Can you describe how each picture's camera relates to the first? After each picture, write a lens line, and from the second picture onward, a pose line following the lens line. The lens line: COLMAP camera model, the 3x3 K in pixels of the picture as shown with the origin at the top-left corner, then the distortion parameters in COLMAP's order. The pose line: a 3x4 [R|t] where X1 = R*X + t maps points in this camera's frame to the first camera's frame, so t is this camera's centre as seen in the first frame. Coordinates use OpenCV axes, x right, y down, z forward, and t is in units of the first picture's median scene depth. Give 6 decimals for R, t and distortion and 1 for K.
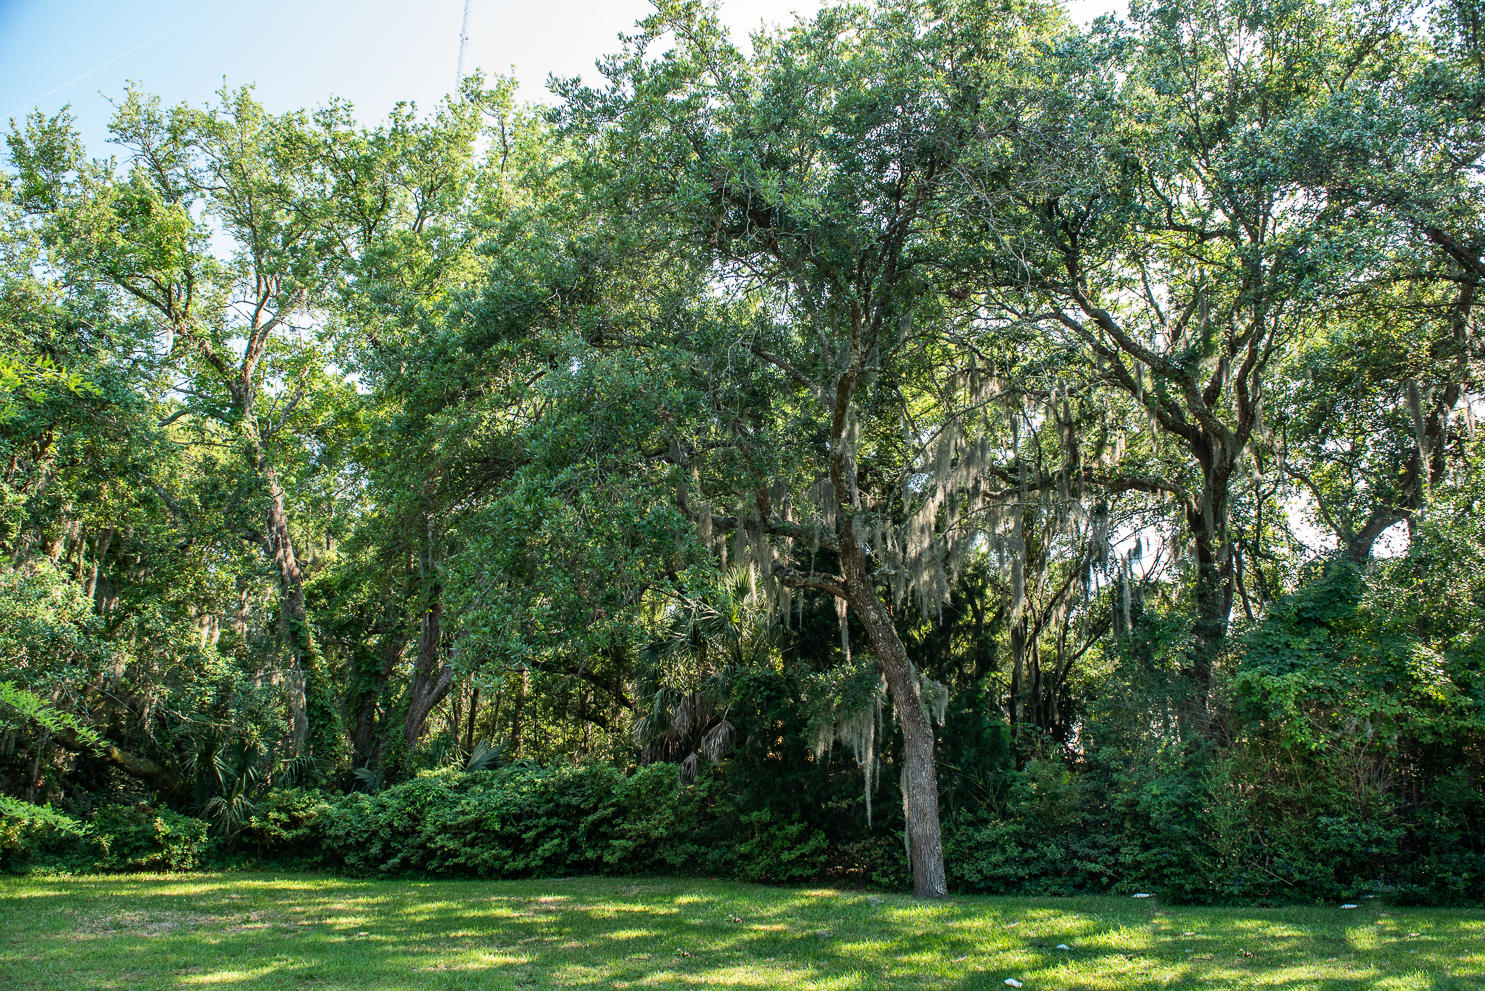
lens RADIAL K [[1042.4, 0, 742.5], [0, 1042.4, 495.5], [0, 0, 1]] dist [0.003121, -0.075700]
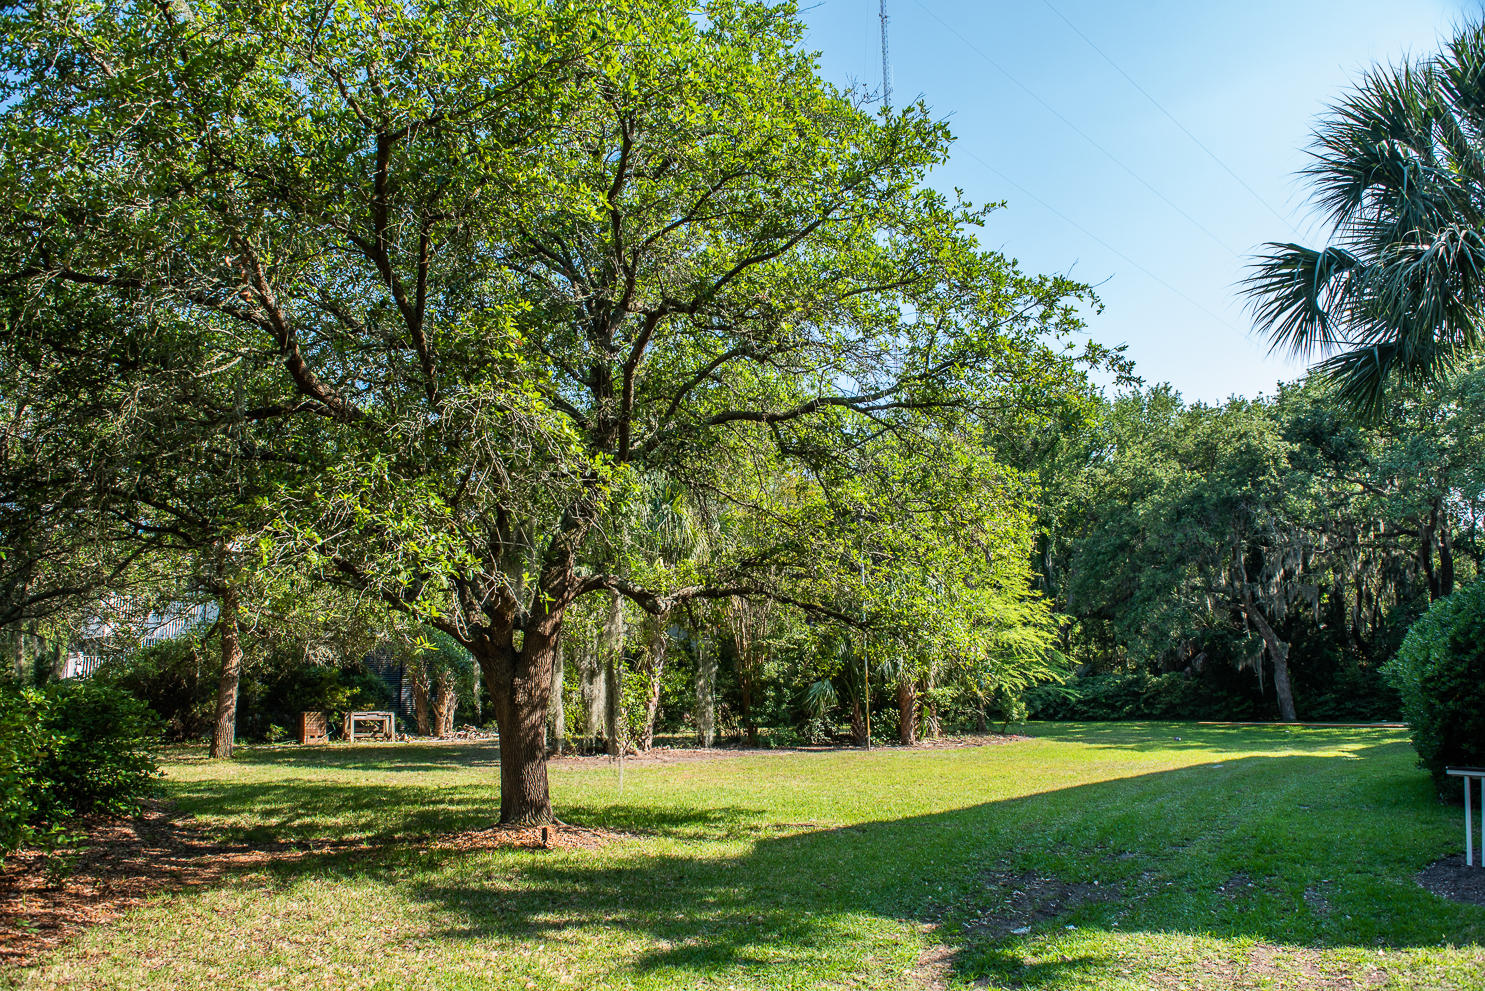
lens RADIAL K [[1036.3, 0, 742.5], [0, 1036.3, 495.5], [0, 0, 1]] dist [-0.020526, -0.027322]
pose [[0.903048, -0.095873, -0.418703, 0.066912], [0.135777, 0.988505, 0.066497, -0.533609], [0.407514, -0.116901, 0.905686, -1.828379]]
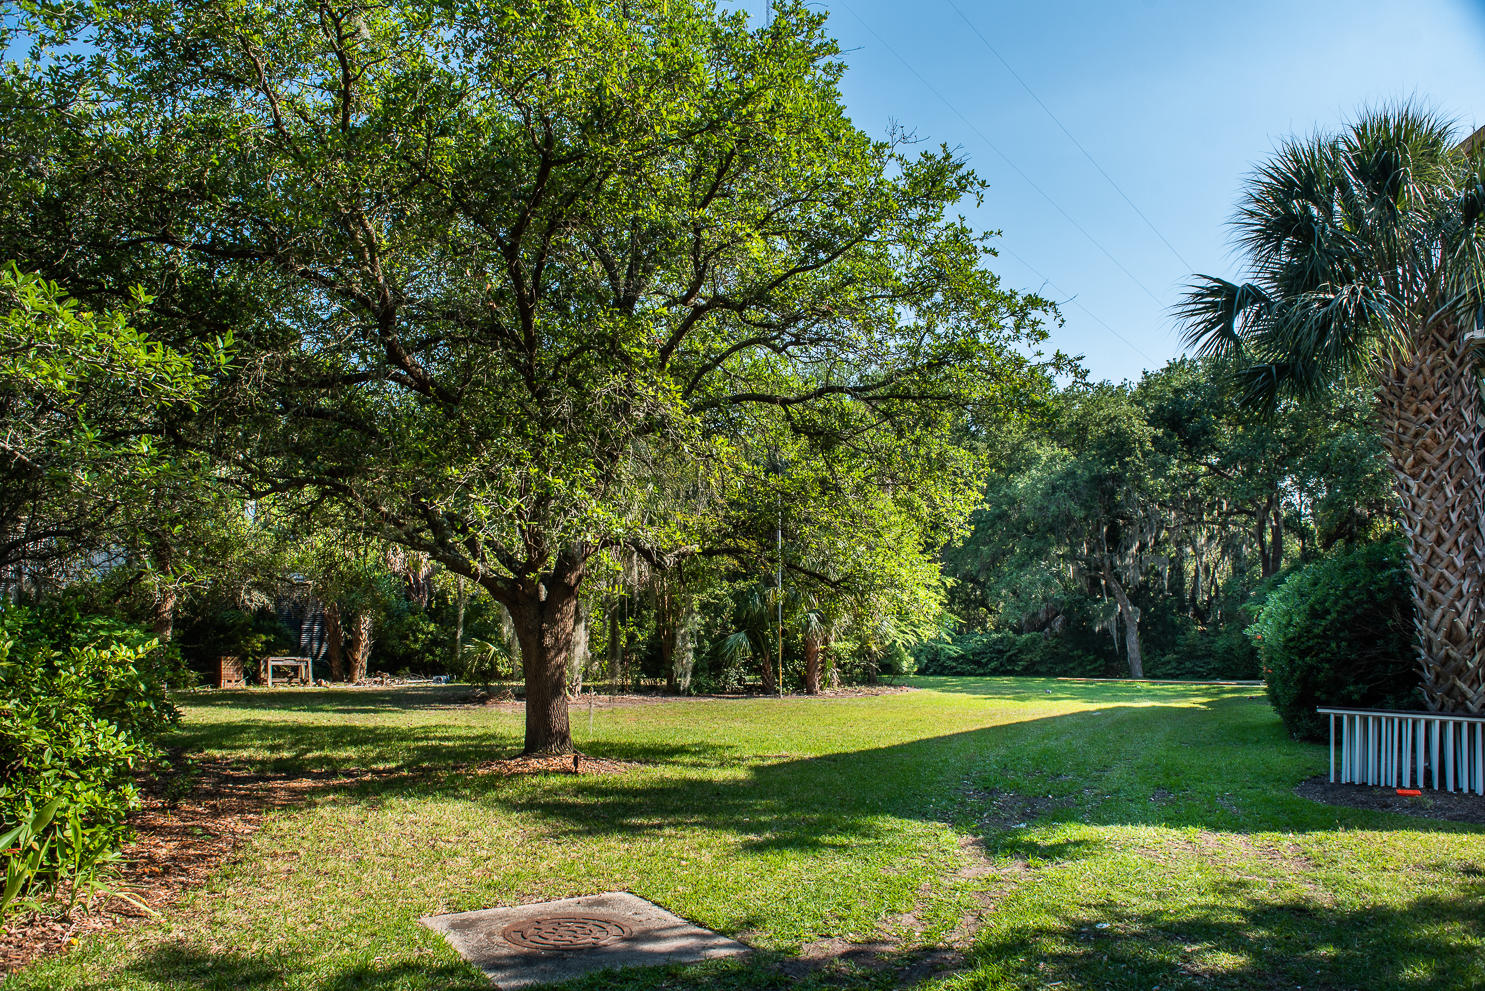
lens RADIAL K [[1042.4, 0, 742.5], [0, 1042.4, 495.5], [0, 0, 1]] dist [0.003121, -0.075700]
pose [[0.956081, -0.045256, -0.289586, -0.014859], [0.084527, 0.988604, 0.124571, -0.572751], [0.280648, -0.143578, 0.949011, -1.986740]]
